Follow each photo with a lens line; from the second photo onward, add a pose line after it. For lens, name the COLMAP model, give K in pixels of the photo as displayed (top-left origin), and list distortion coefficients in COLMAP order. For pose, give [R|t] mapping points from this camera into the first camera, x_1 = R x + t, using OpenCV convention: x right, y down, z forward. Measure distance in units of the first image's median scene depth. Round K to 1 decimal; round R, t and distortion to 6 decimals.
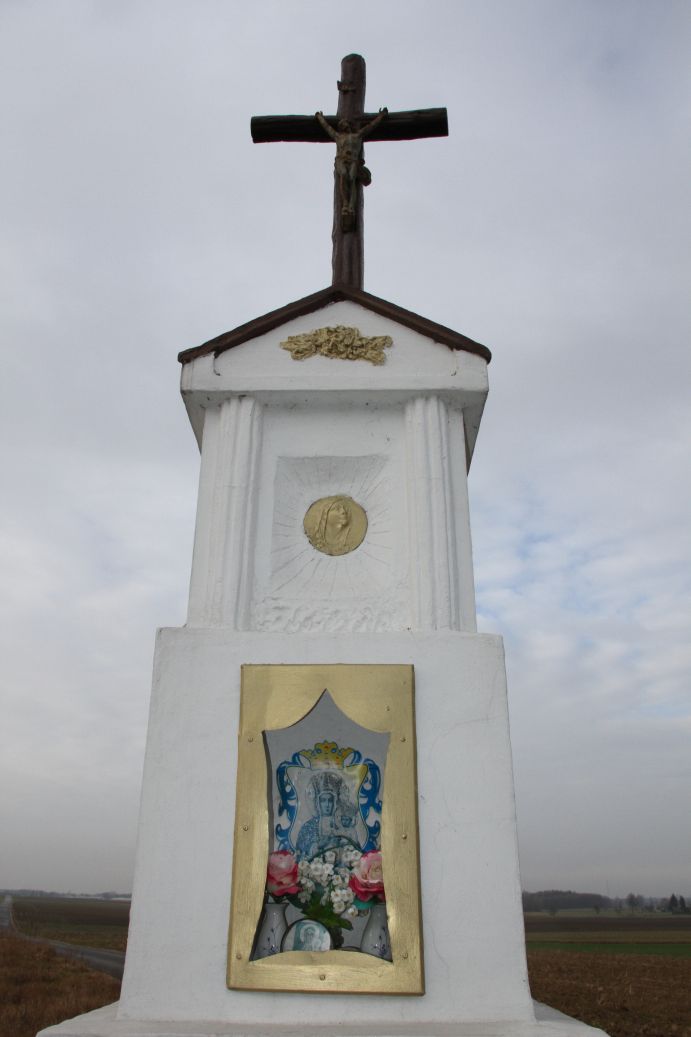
lens RADIAL K [[868.7, 0, 345.5], [0, 868.7, 518.5], [0, 0, 1]] dist [-0.154065, 0.162213]
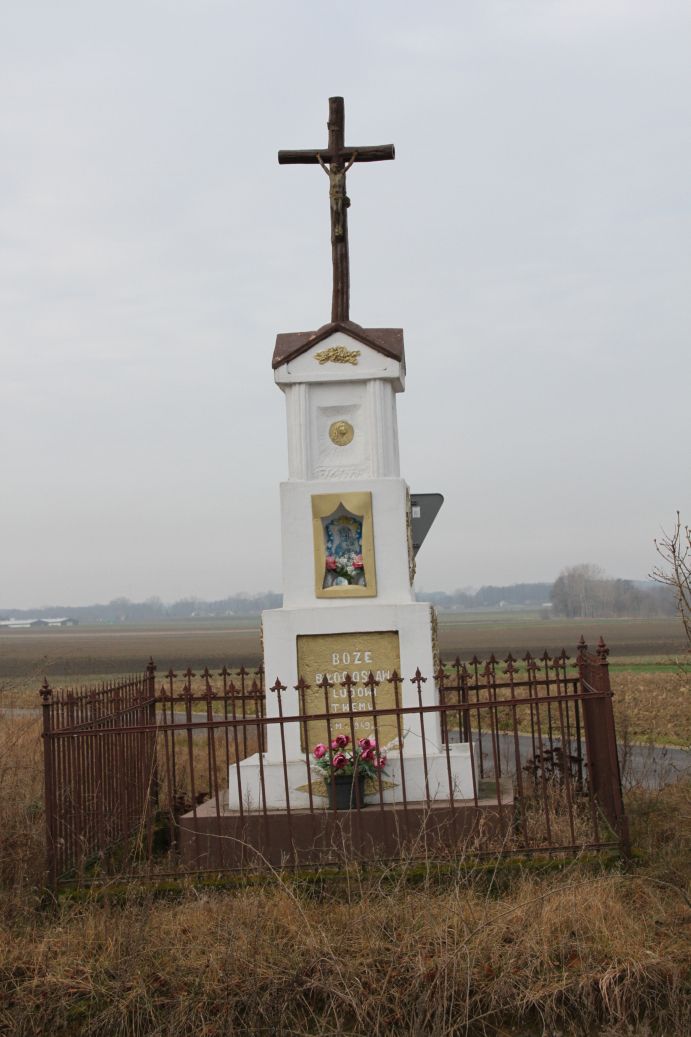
lens RADIAL K [[2071.8, 0, 345.5], [0, 2071.8, 518.5], [0, 0, 1]] dist [0.311037, 2.171742]
pose [[0.997565, -0.051629, -0.046893, 0.283626], [0.065429, 0.925590, 0.372830, -2.108781], [0.024155, -0.374990, 0.926714, -4.923005]]
